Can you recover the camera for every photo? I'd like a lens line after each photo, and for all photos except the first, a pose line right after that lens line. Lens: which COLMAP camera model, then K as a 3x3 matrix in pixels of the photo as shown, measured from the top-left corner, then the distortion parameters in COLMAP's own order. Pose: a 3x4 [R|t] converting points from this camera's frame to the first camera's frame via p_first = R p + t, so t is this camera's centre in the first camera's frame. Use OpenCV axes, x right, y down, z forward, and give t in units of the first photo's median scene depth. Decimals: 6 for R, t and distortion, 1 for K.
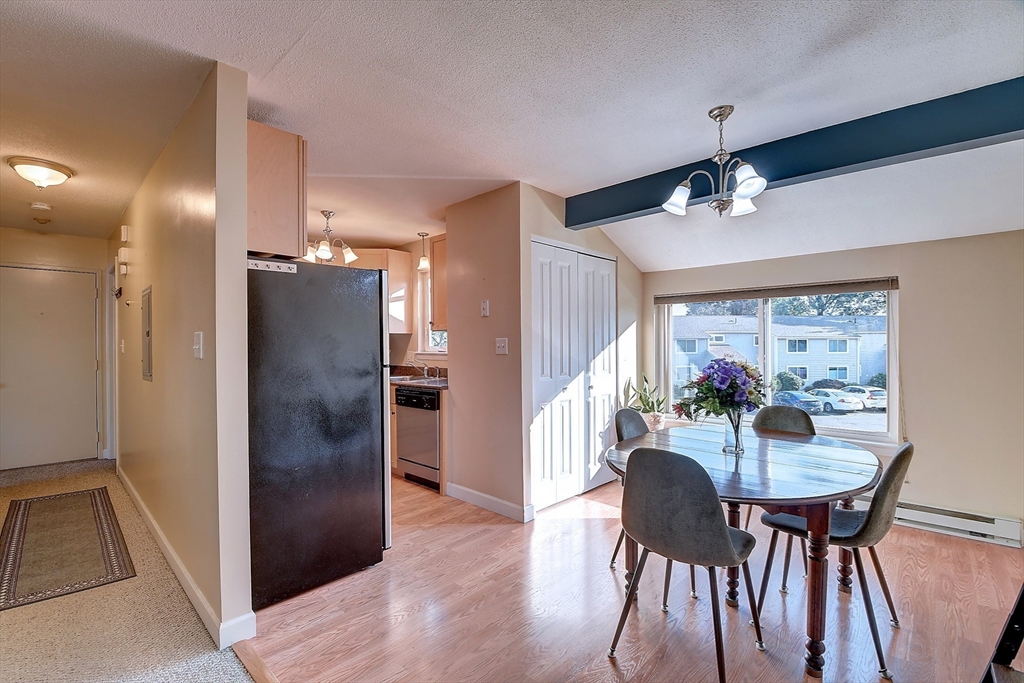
lens RADIAL K [[453.6, 0, 503.4], [0, 453.6, 341.9], [0, 0, 1]] dist [-0.018656, -0.003006]
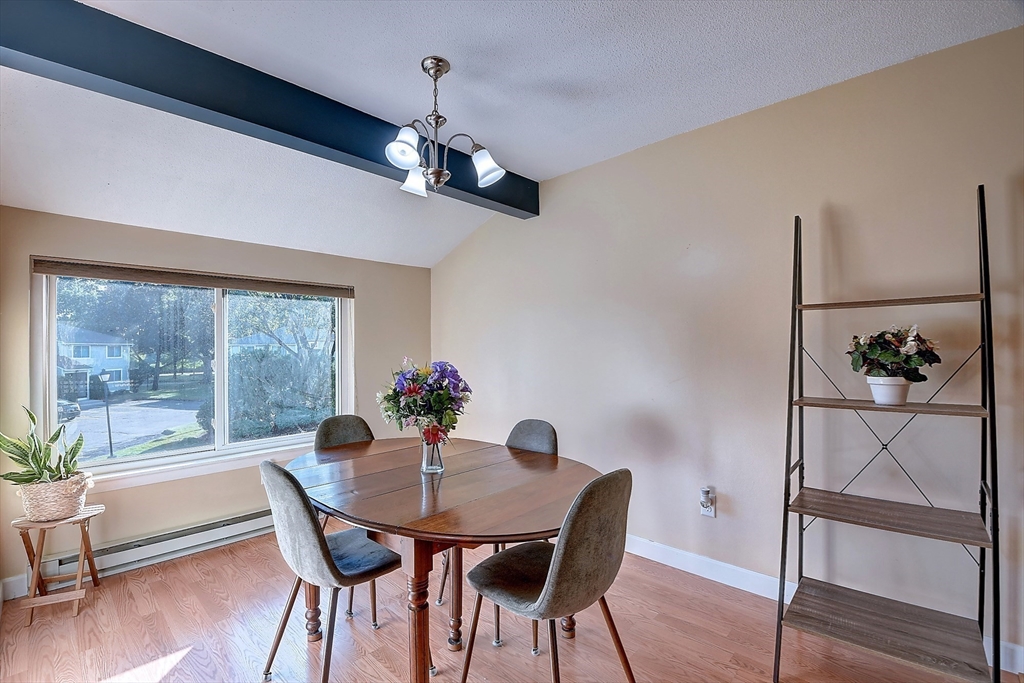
lens RADIAL K [[453.6, 0, 505.7], [0, 453.6, 343.1], [0, 0, 1]] dist [-0.018656, -0.003006]
pose [[-0.040208, 0.008587, 0.999154, -0.226269], [0.003244, 0.999959, -0.008463, 0.004298], [-0.999186, 0.002901, -0.040234, 0.586459]]
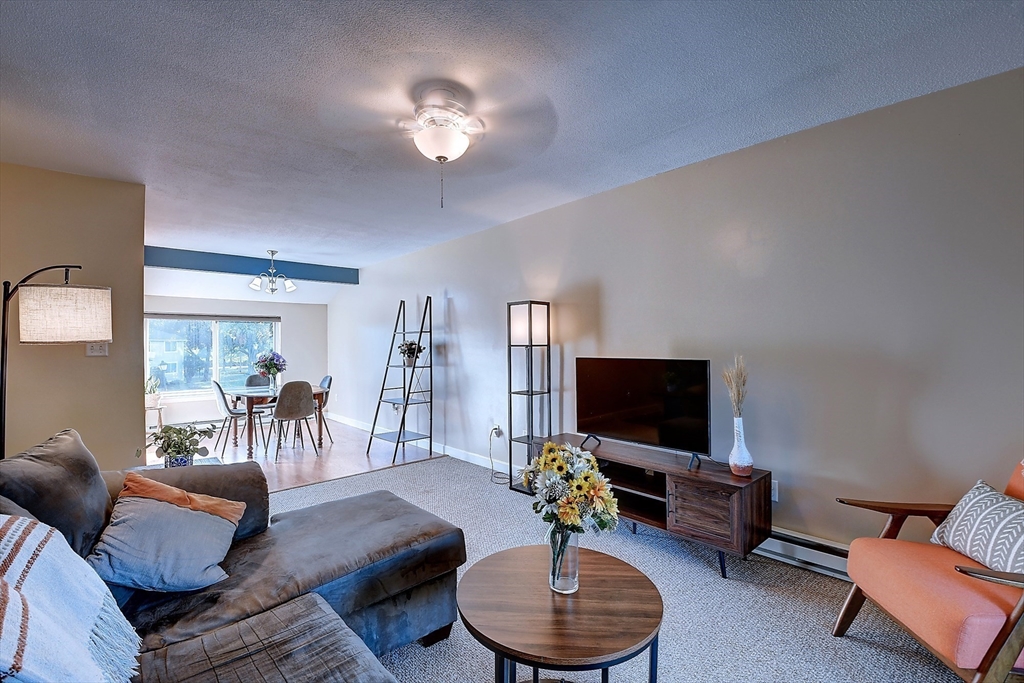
lens RADIAL K [[453.6, 0, 509.9], [0, 453.6, 343.3], [0, 0, 1]] dist [-0.018656, -0.003006]
pose [[0.032224, 0.003231, 0.999475, -1.224629], [-0.004213, 0.999986, -0.003097, -0.004108], [-0.999472, -0.004111, 0.032237, -0.219747]]
